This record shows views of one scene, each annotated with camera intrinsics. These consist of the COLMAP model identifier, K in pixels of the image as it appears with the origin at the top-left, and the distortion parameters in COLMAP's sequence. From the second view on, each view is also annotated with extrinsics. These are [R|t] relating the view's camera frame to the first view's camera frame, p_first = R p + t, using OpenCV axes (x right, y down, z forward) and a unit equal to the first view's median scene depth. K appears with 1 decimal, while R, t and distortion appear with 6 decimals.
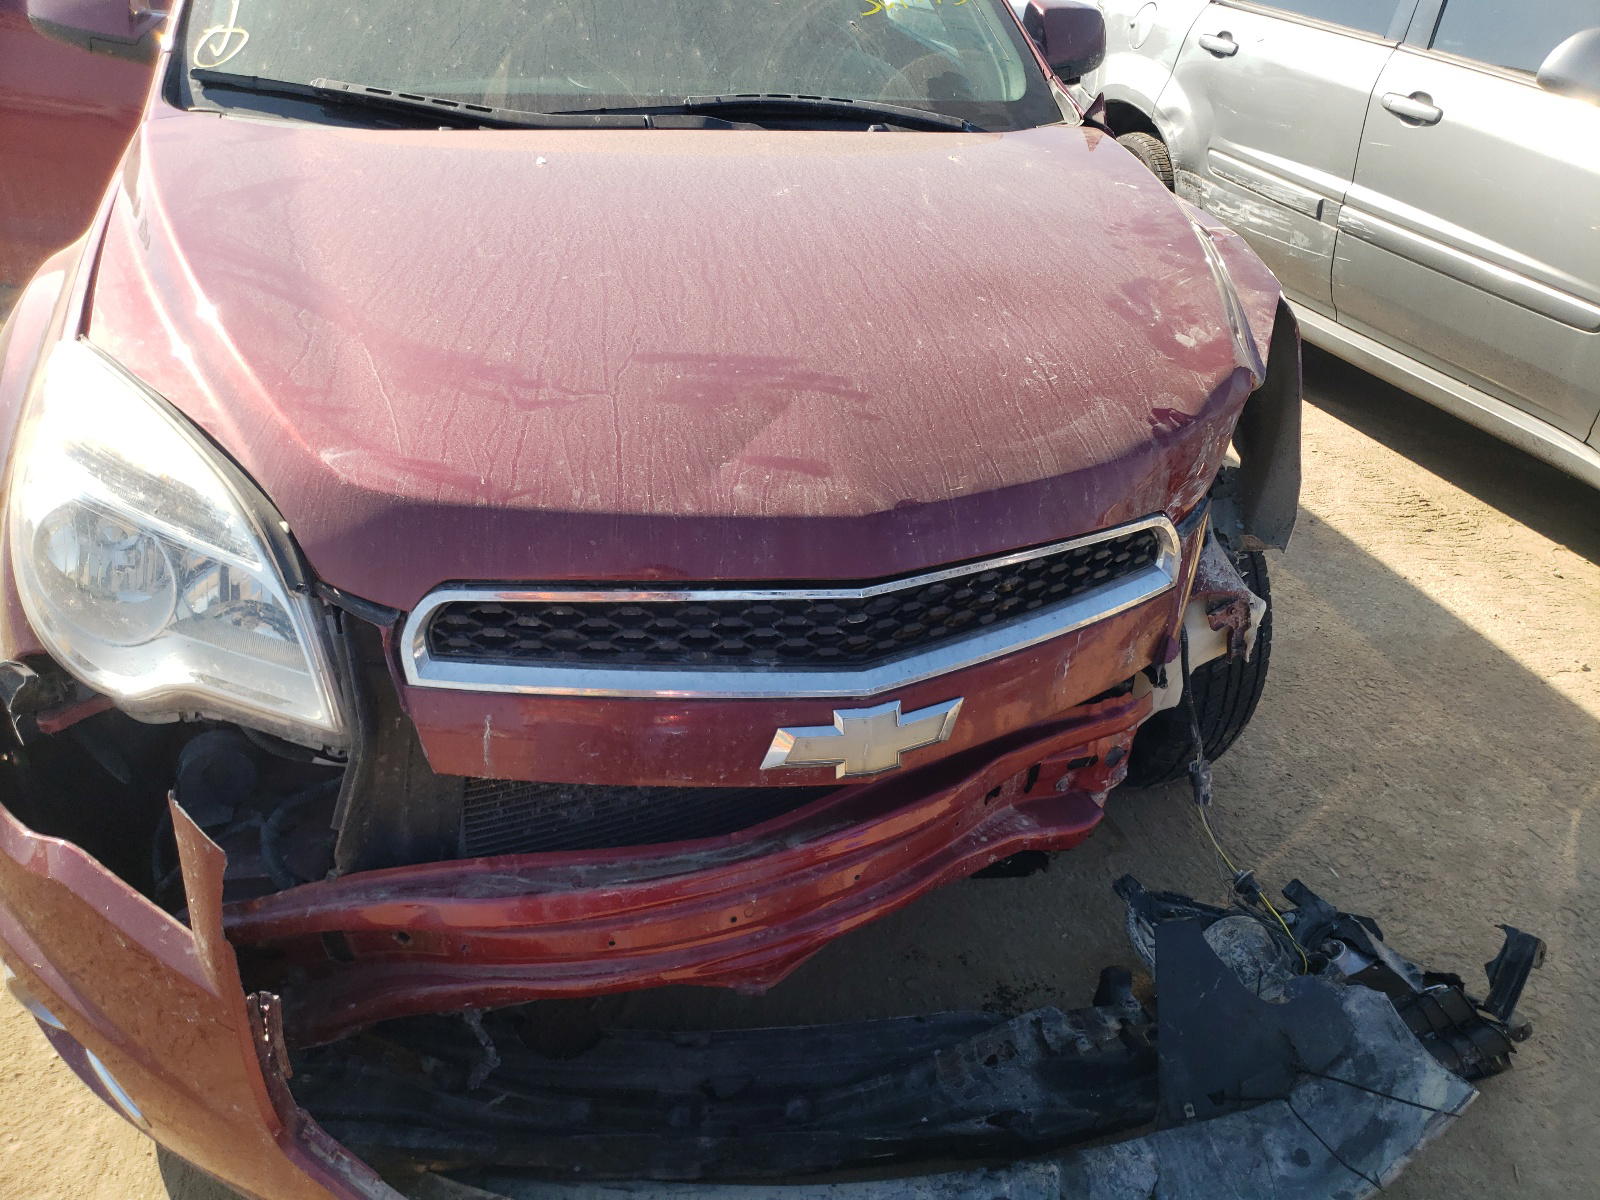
lens RADIAL K [[1336.1, 0, 800.4], [0, 1336.1, 662.0], [0, 0, 1]] dist [0.006567, 0.003479]
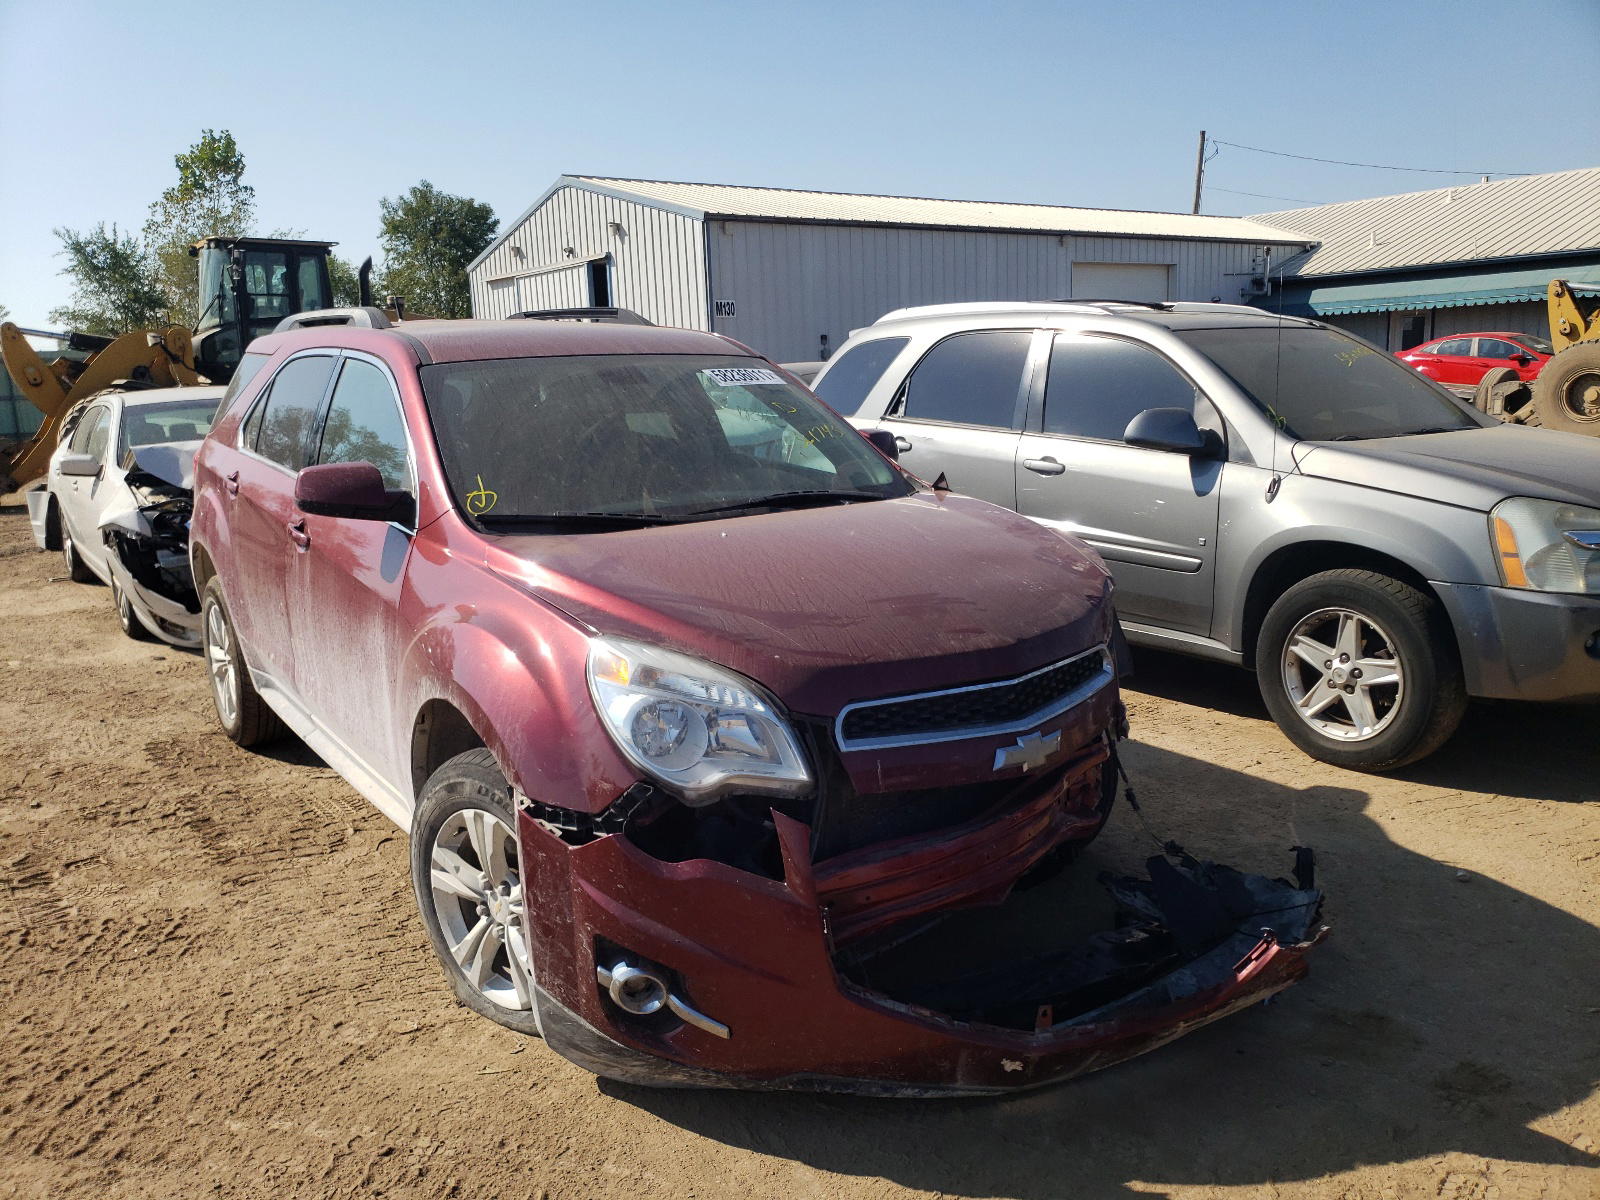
lens RADIAL K [[1225.2, 0, 800.0], [0, 1225.2, 600.0], [0, 0, 1]] dist [-0.003436, -0.002681]
pose [[0.950837, -0.148896, 0.271548, -0.787677], [0.228328, 0.929431, -0.289870, 0.314435], [-0.209225, 0.337622, 0.917735, -0.765176]]
